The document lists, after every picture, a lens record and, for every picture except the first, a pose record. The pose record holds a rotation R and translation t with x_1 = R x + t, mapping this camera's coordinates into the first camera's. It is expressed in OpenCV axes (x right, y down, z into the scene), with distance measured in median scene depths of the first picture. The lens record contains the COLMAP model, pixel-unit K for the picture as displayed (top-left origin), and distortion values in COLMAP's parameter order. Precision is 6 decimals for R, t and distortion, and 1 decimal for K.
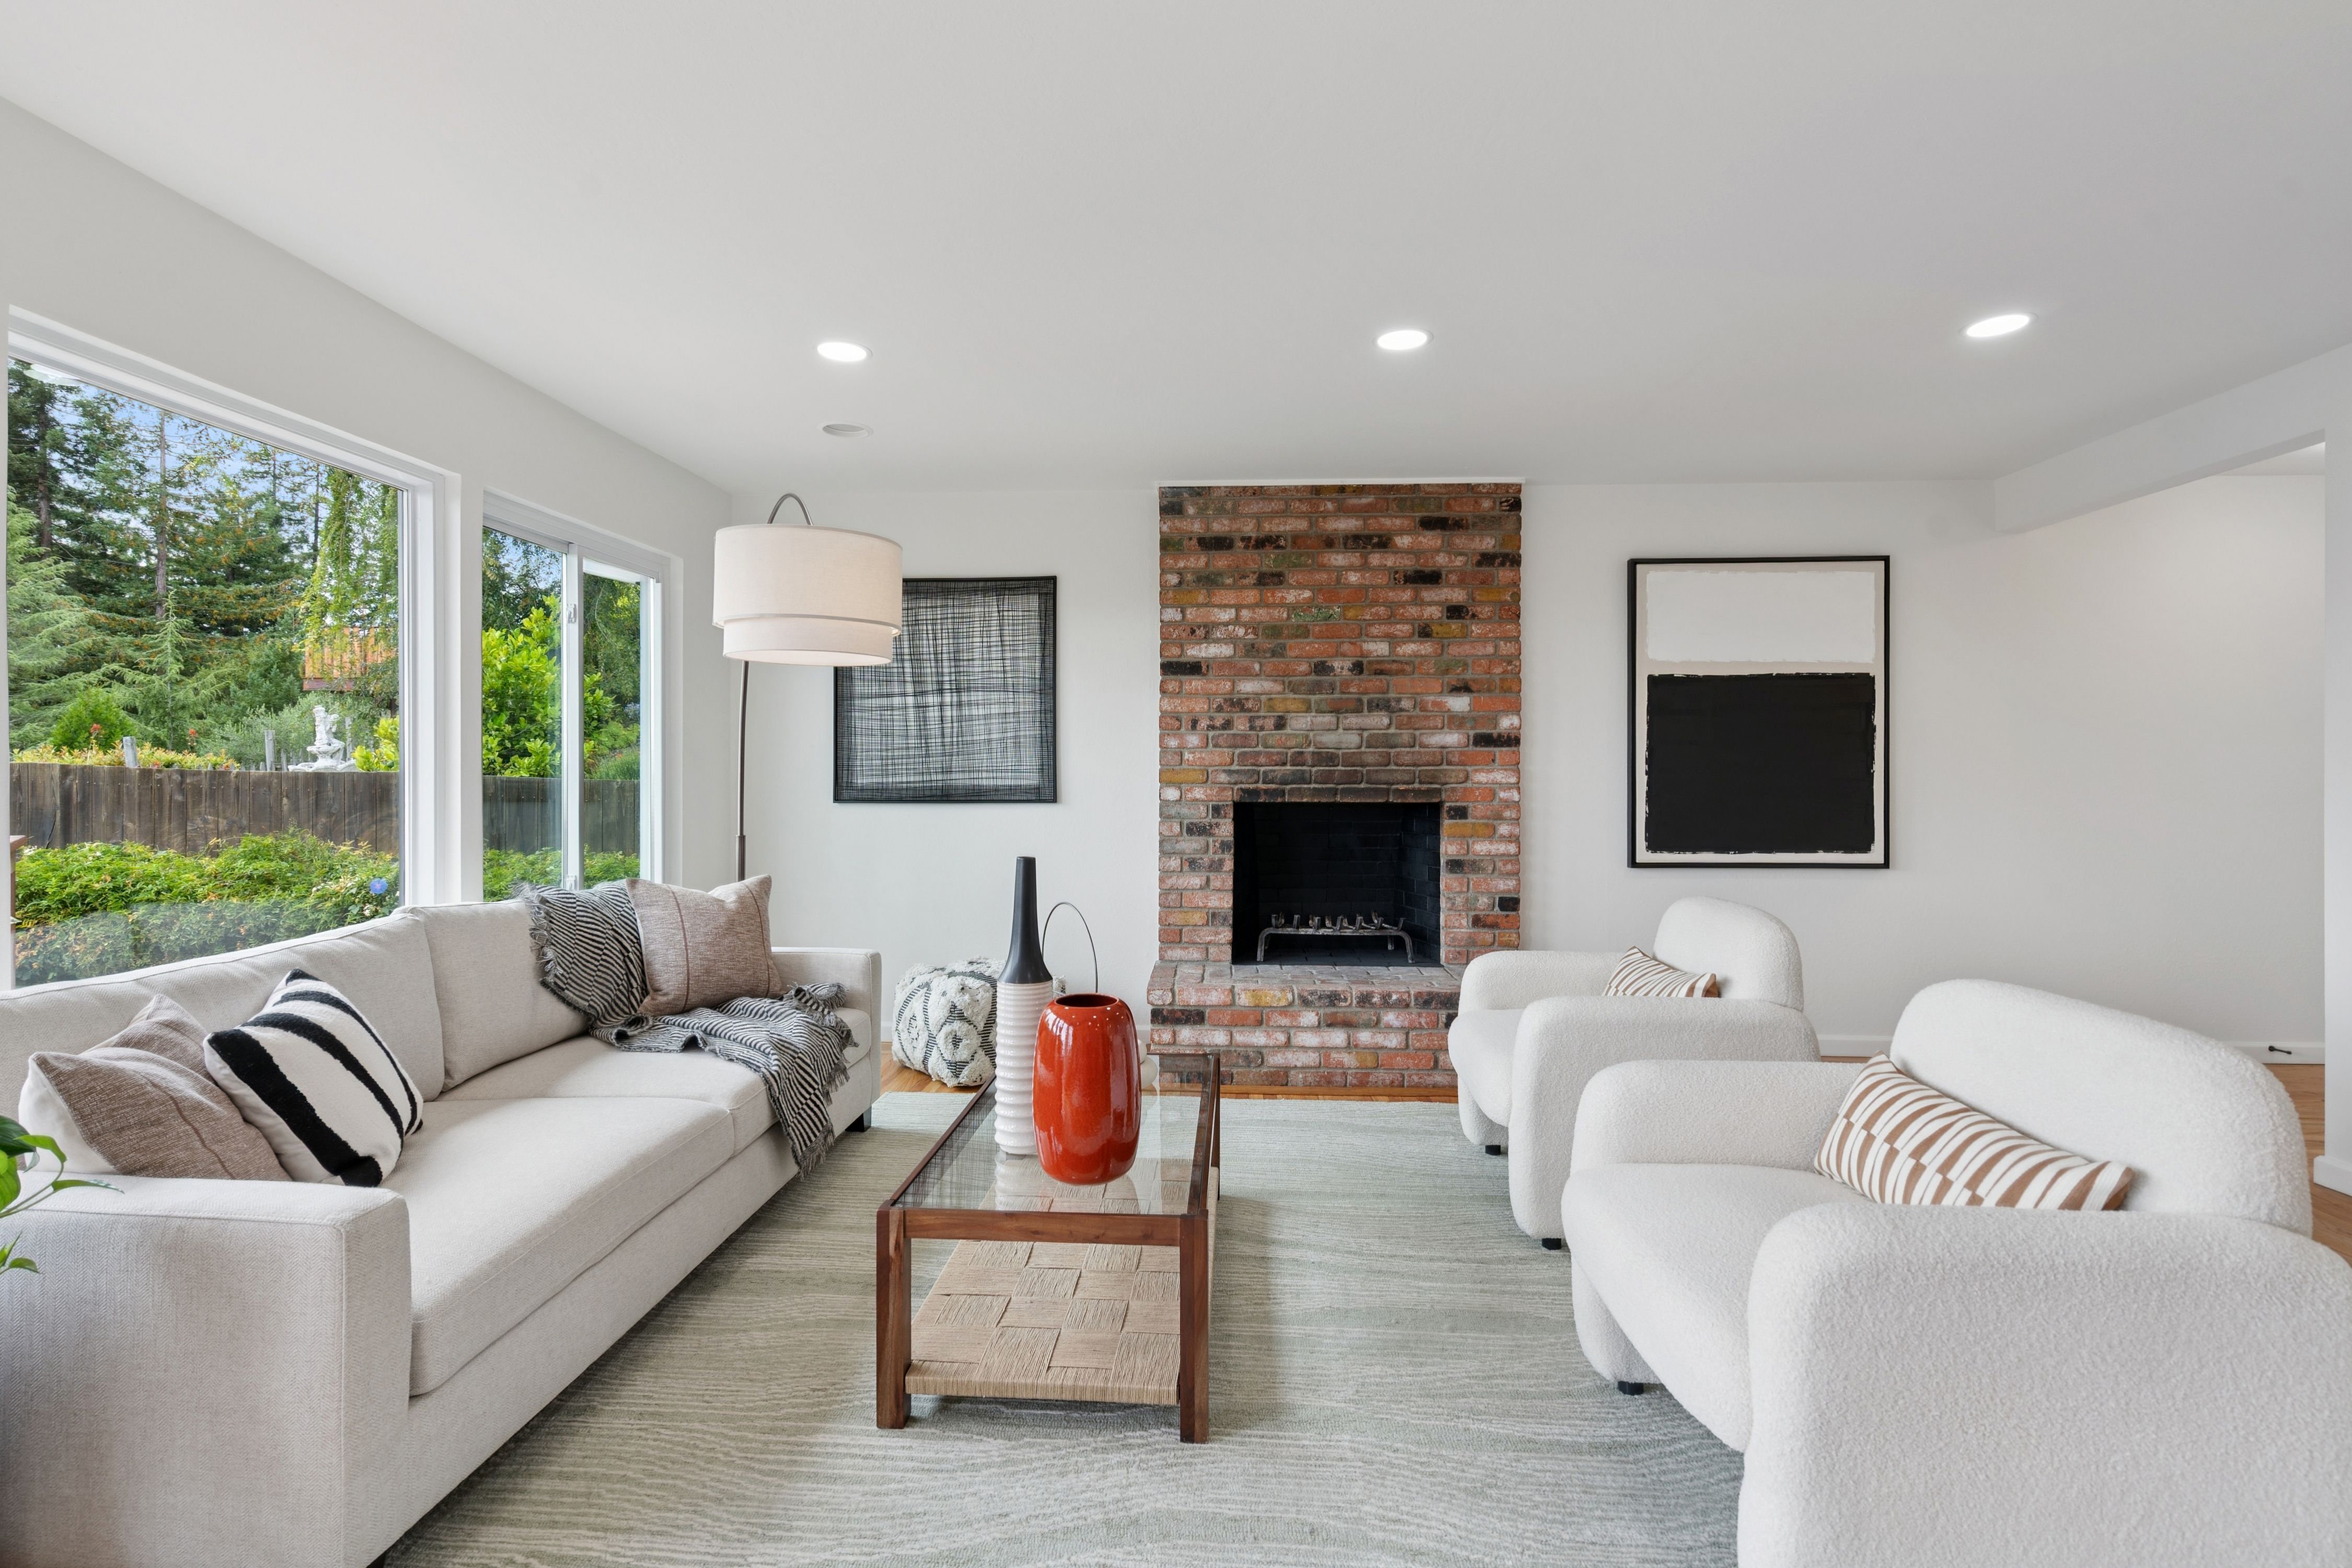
lens RADIAL K [[1101.8, 0, 1166.9], [0, 1101.8, 770.5], [0, 0, 1]] dist [-0.007304, 0.000392]
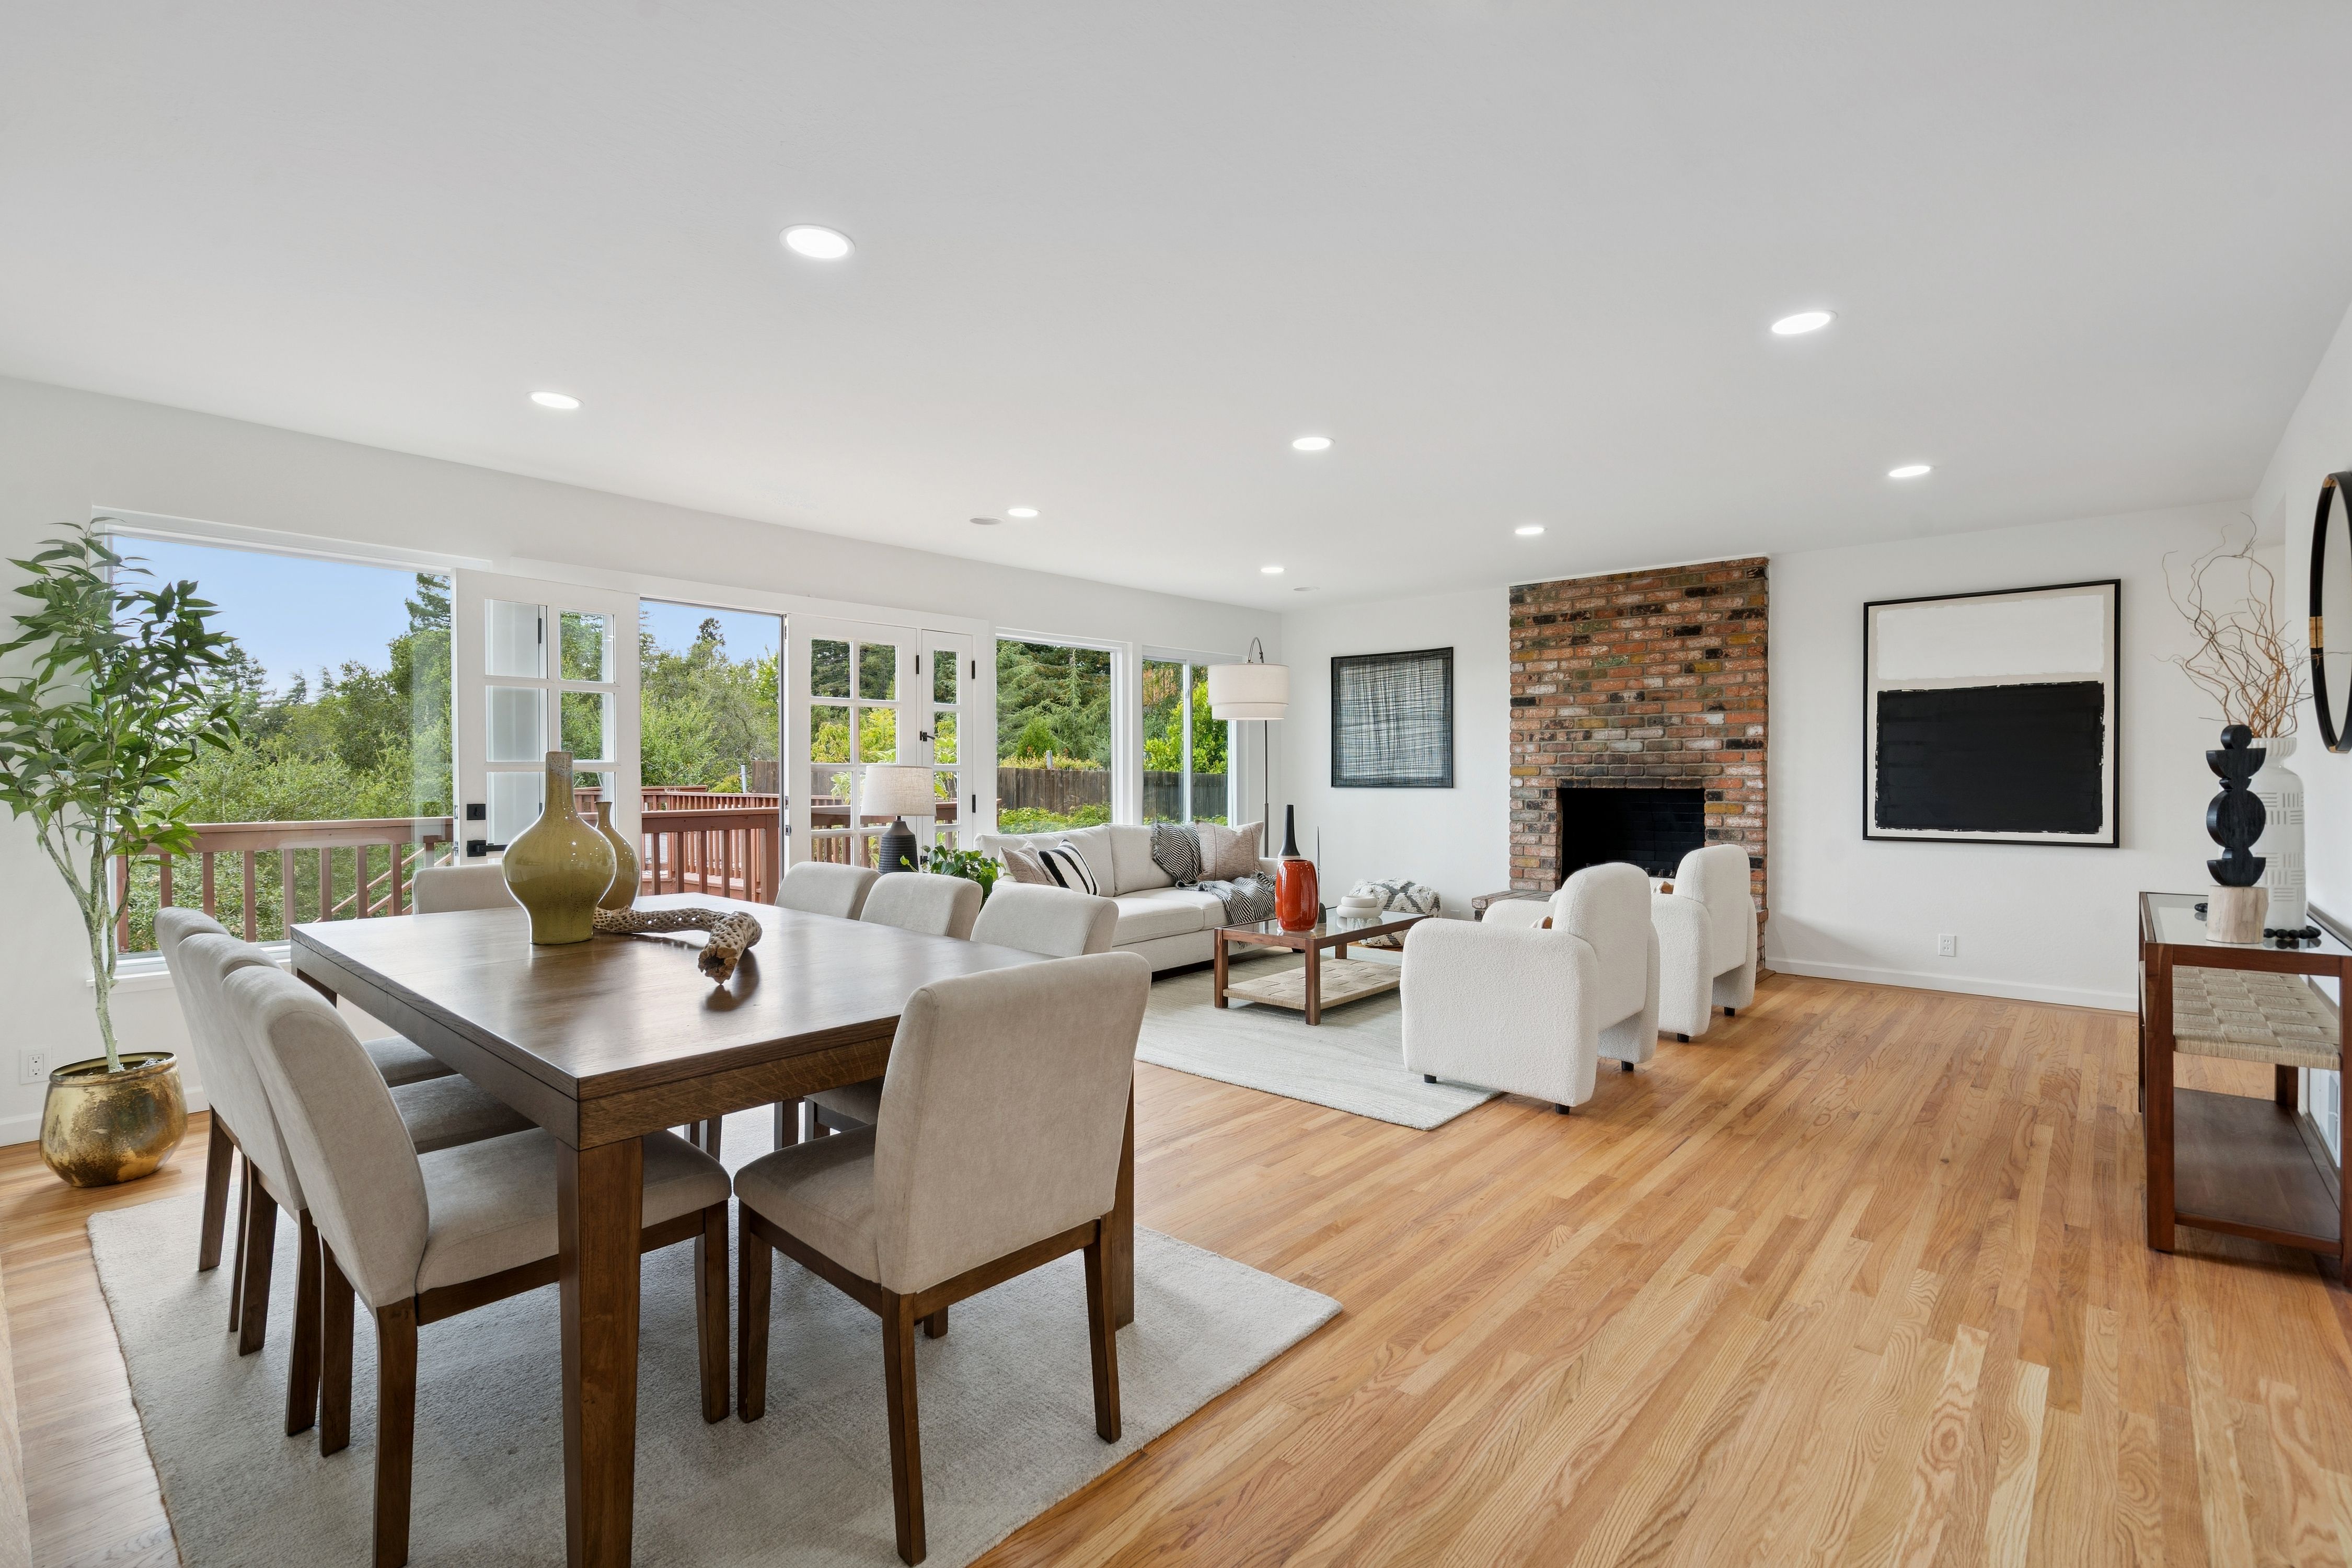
lens RADIAL K [[1101.8, 0, 1166.9], [0, 1101.8, 770.5], [0, 0, 1]] dist [-0.007304, 0.000392]
pose [[0.788338, -0.004777, -0.615223, 0.574039], [0.006337, 0.999980, 0.000355, 0.000415], [0.615209, -0.004179, 0.788353, -0.536668]]
